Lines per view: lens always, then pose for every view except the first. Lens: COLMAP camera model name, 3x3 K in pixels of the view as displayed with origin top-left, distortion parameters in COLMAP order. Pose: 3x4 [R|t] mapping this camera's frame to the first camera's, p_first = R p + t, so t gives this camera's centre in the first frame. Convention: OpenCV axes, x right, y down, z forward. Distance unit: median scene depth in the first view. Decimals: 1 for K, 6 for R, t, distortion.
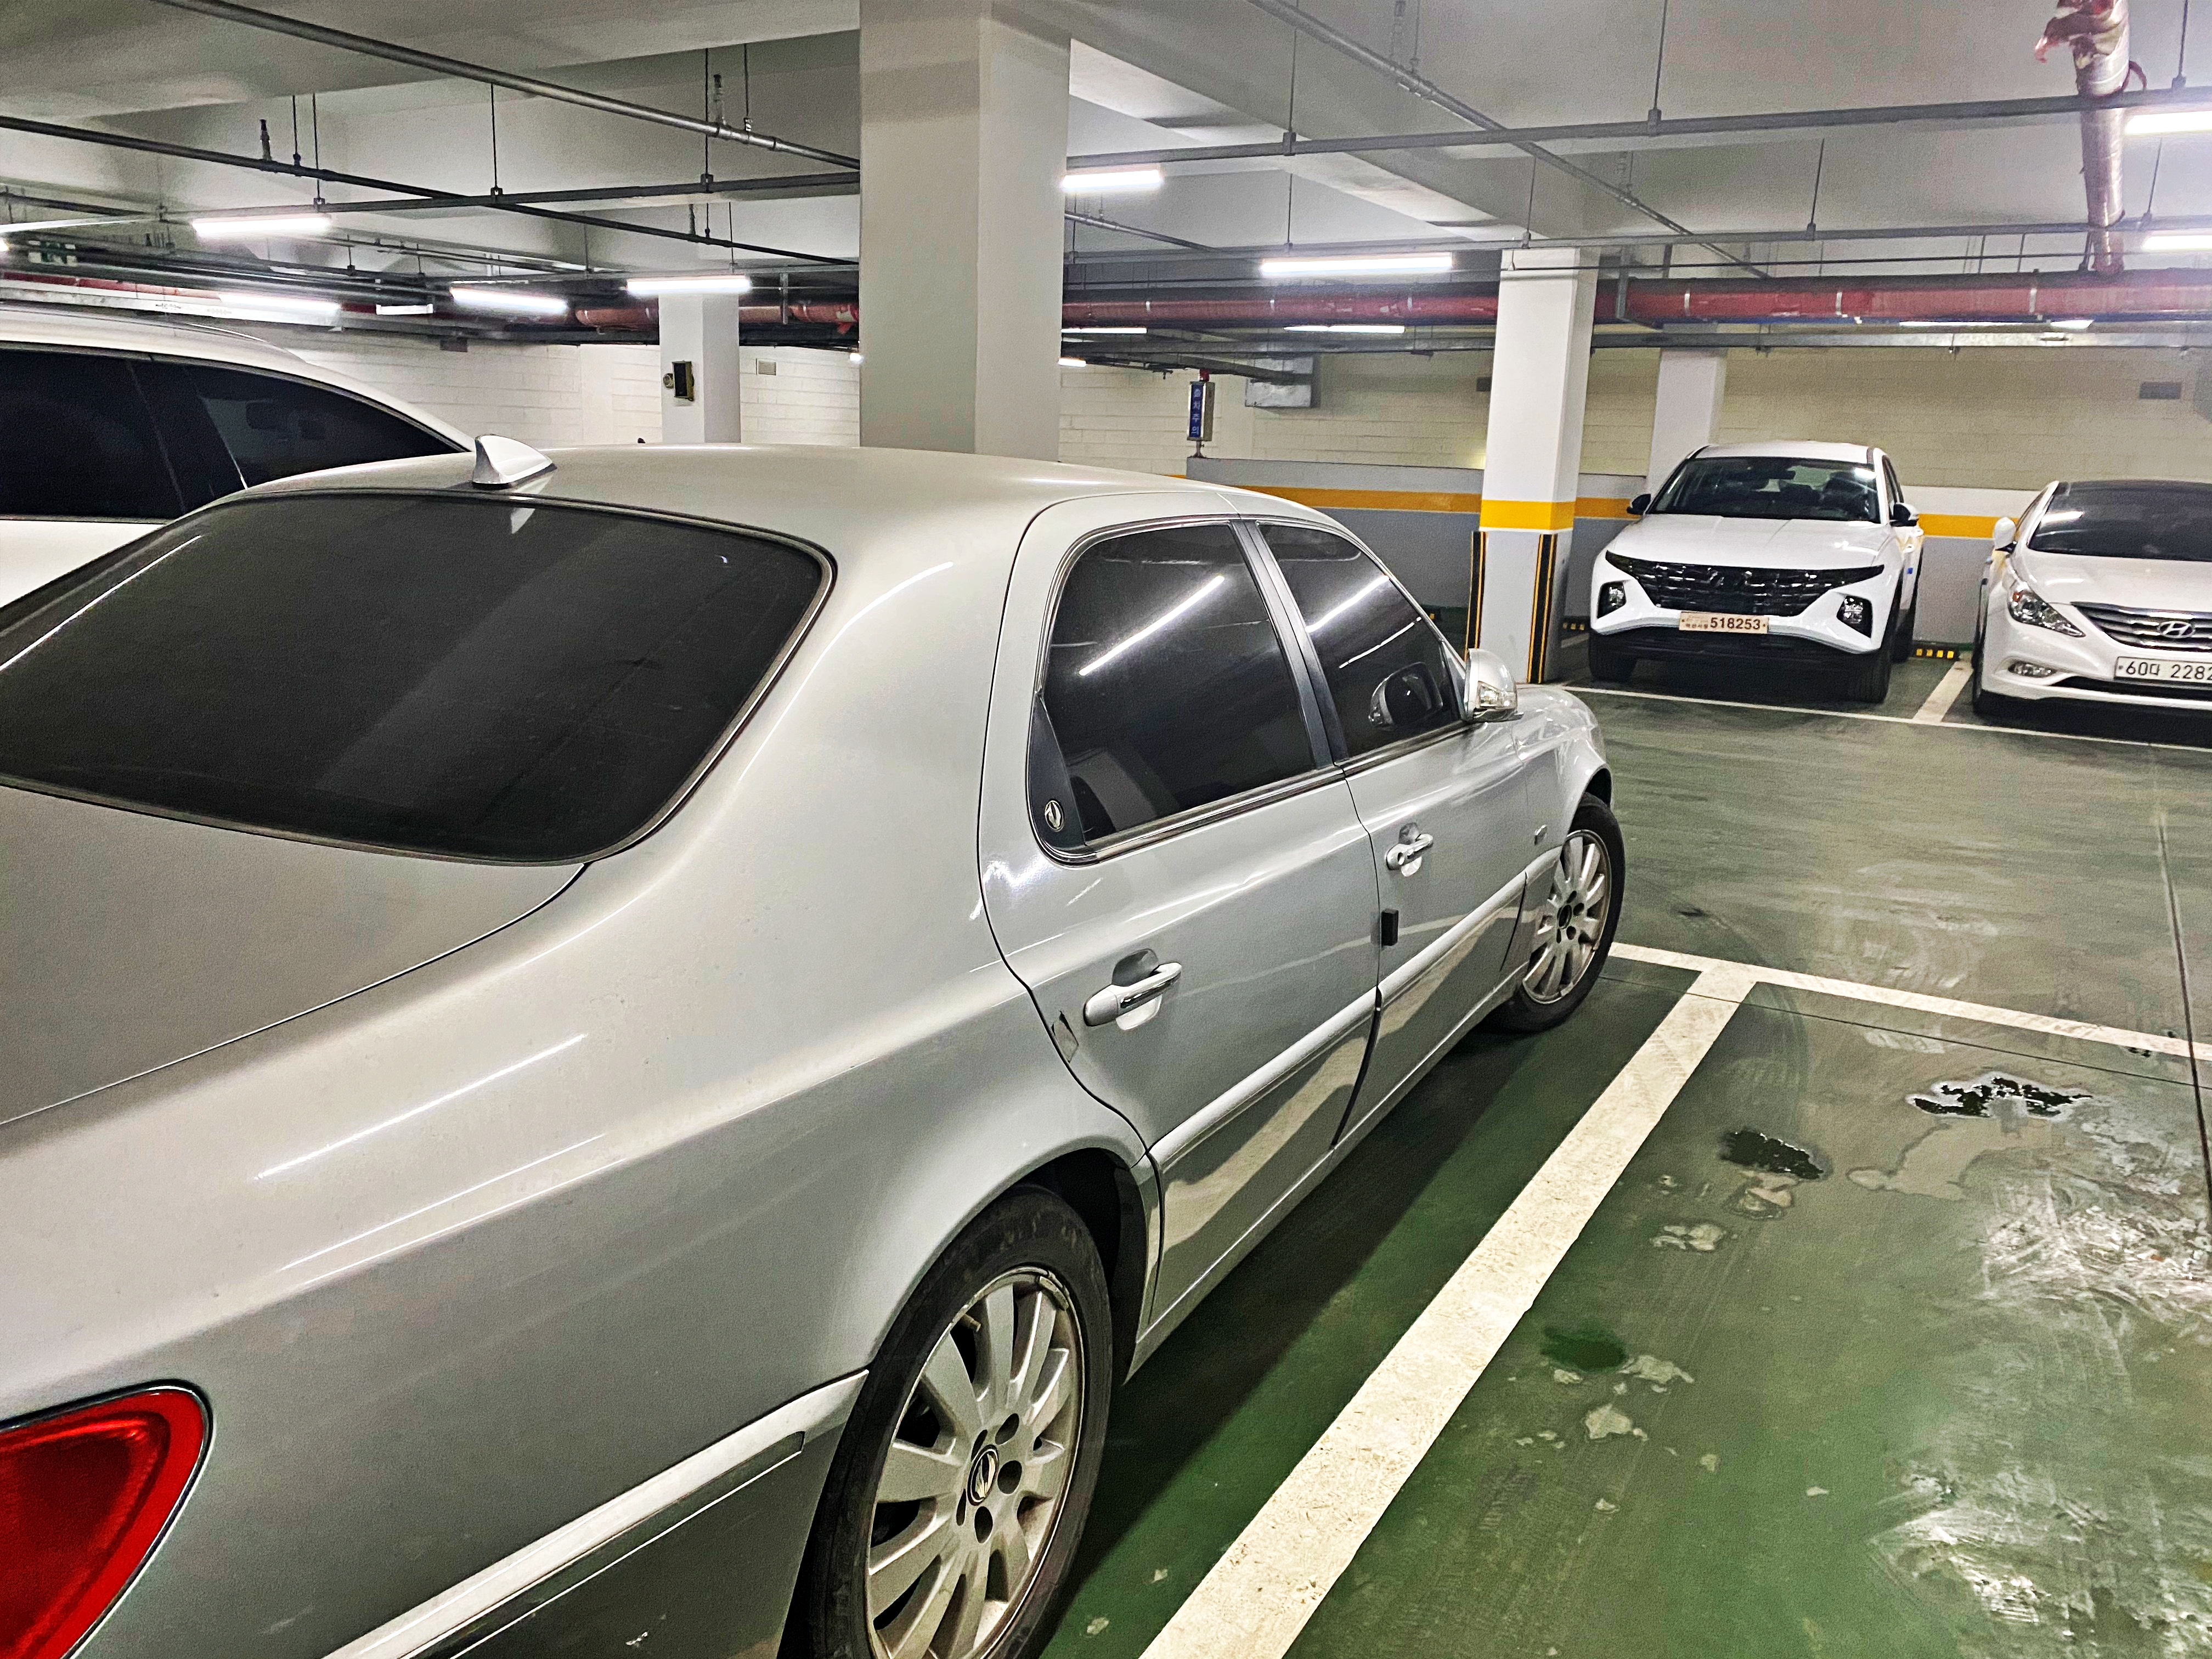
lens RADIAL K [[1659.4, 0, 1106.0], [0, 1659.4, 829.5], [0, 0, 1]] dist [0.003352, -0.001497]
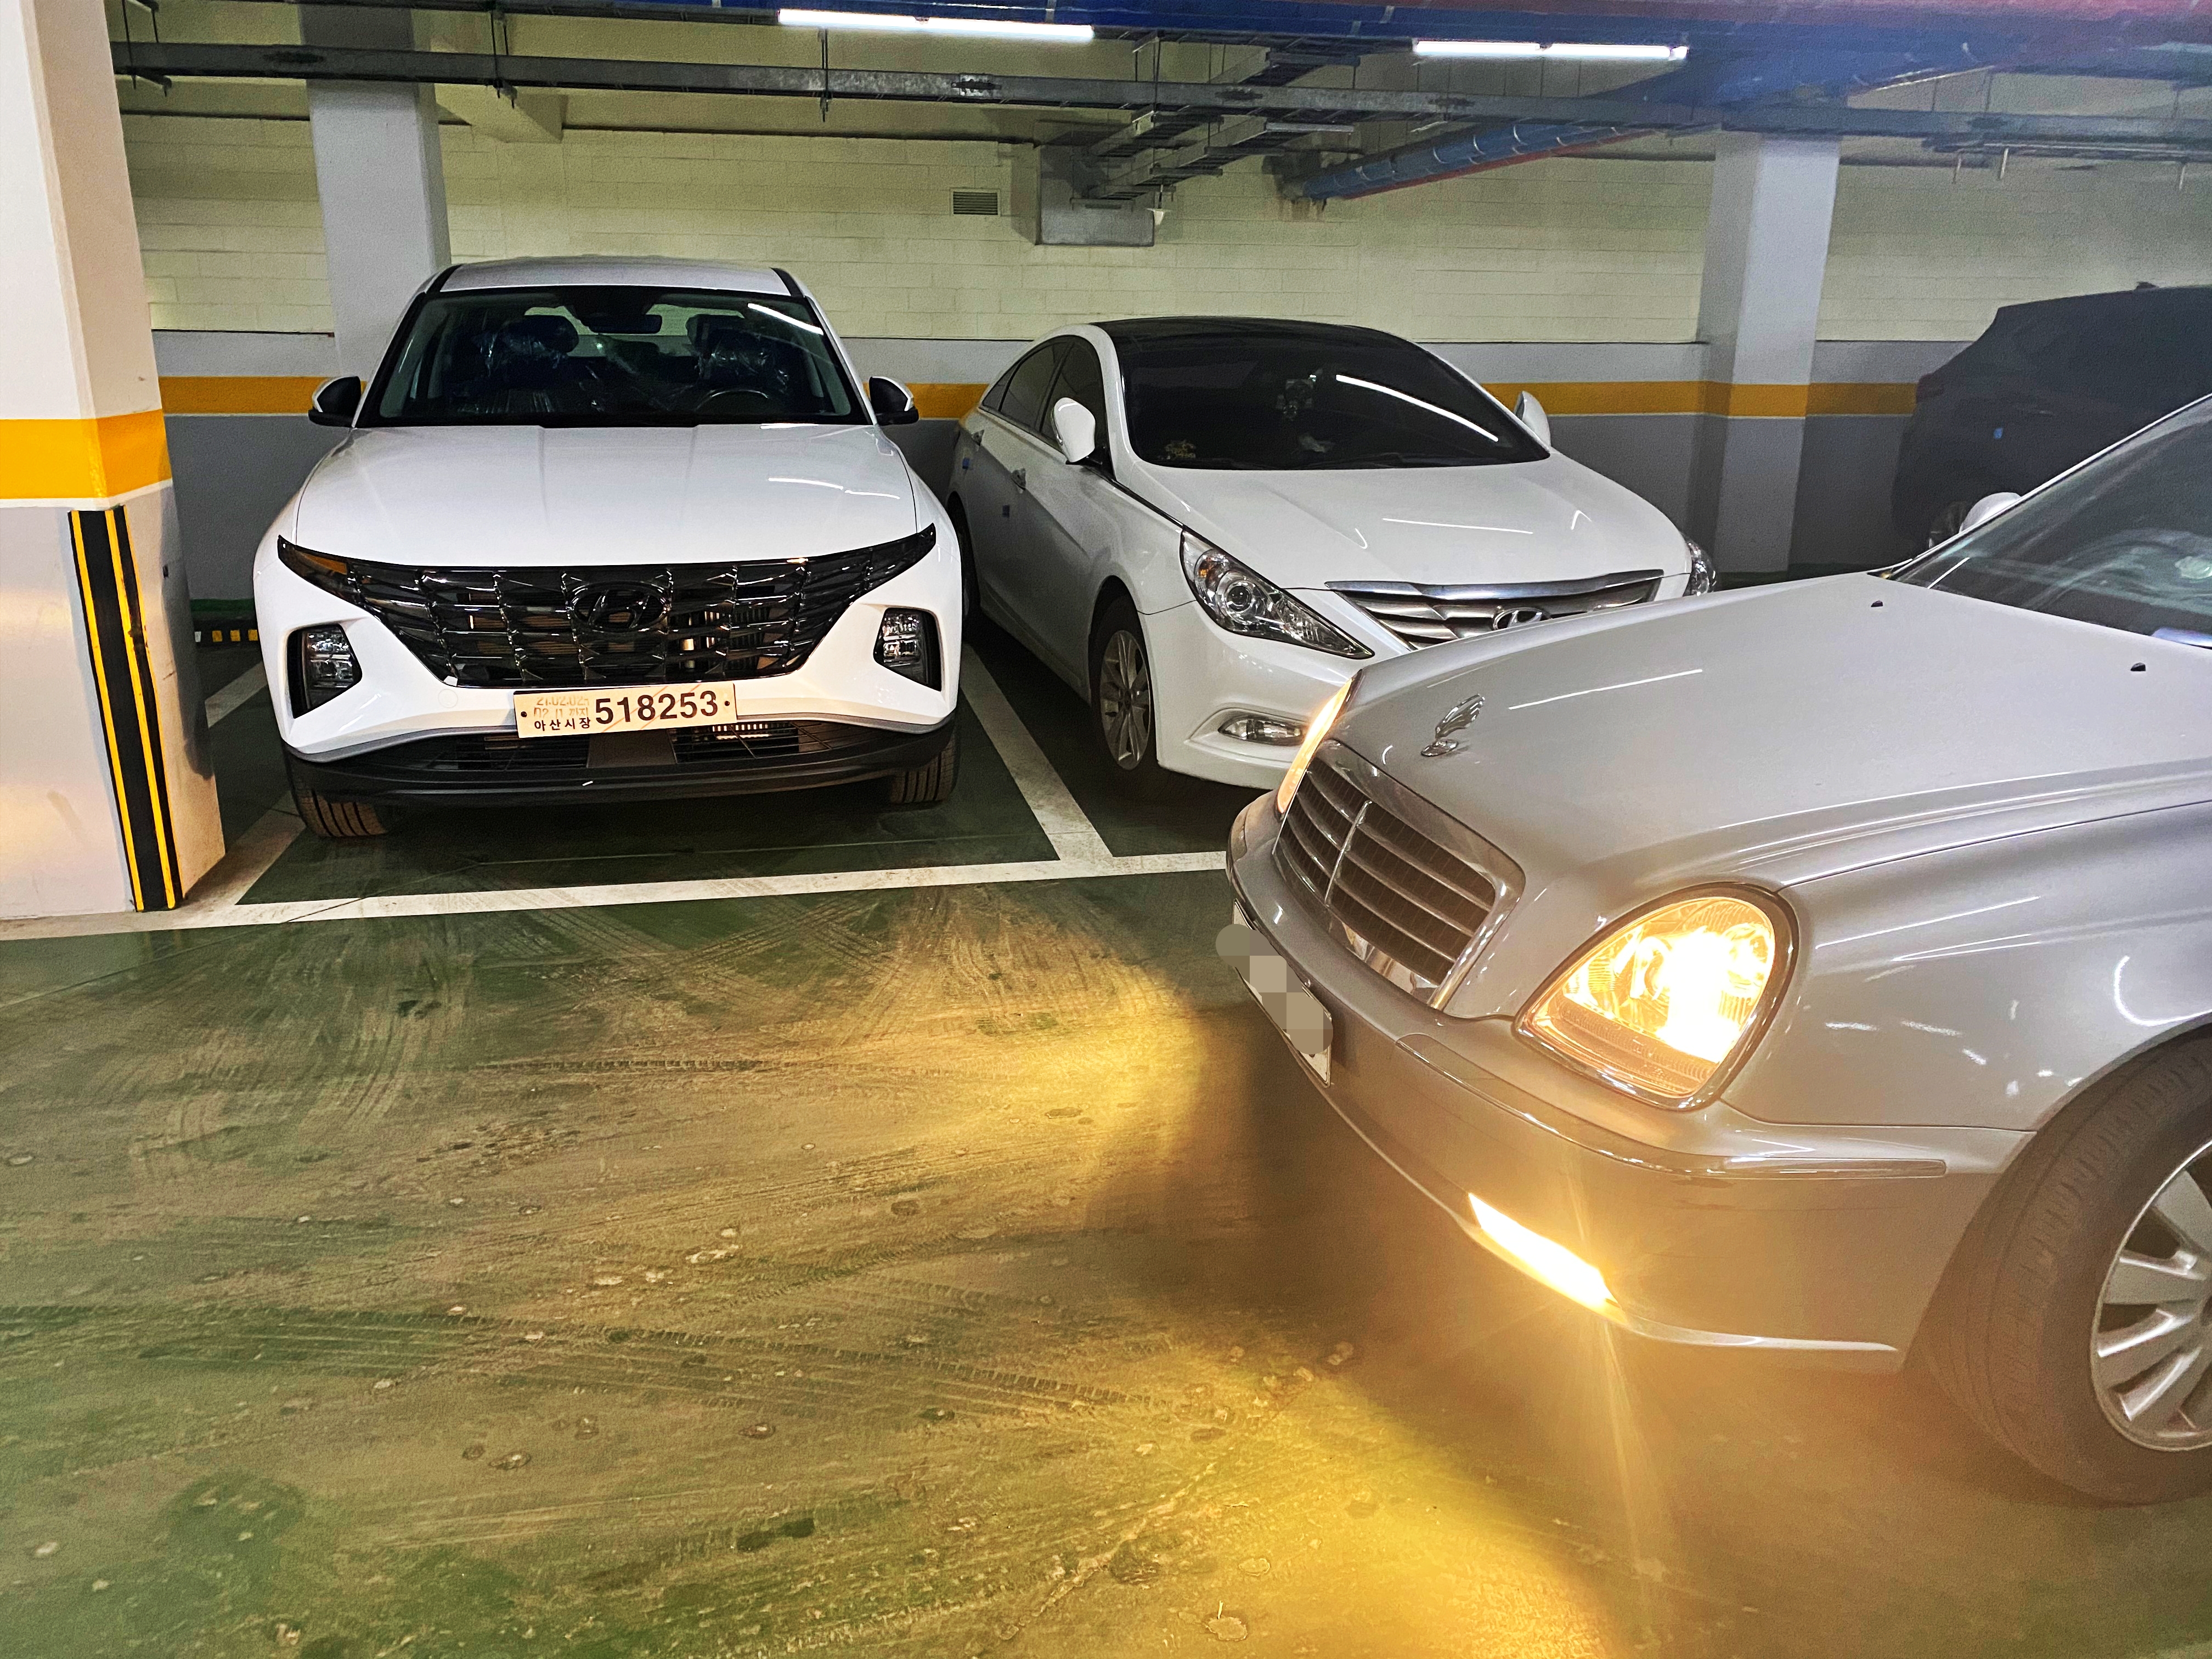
lens RADIAL K [[1659.4, 0, 1106.0], [0, 1659.4, 829.5], [0, 0, 1]] dist [0.003352, -0.001497]
pose [[0.744404, -0.219060, 0.630773, 0.193858], [0.162574, 0.975687, 0.146984, -0.132235], [-0.647636, -0.006868, 0.761919, 0.603575]]
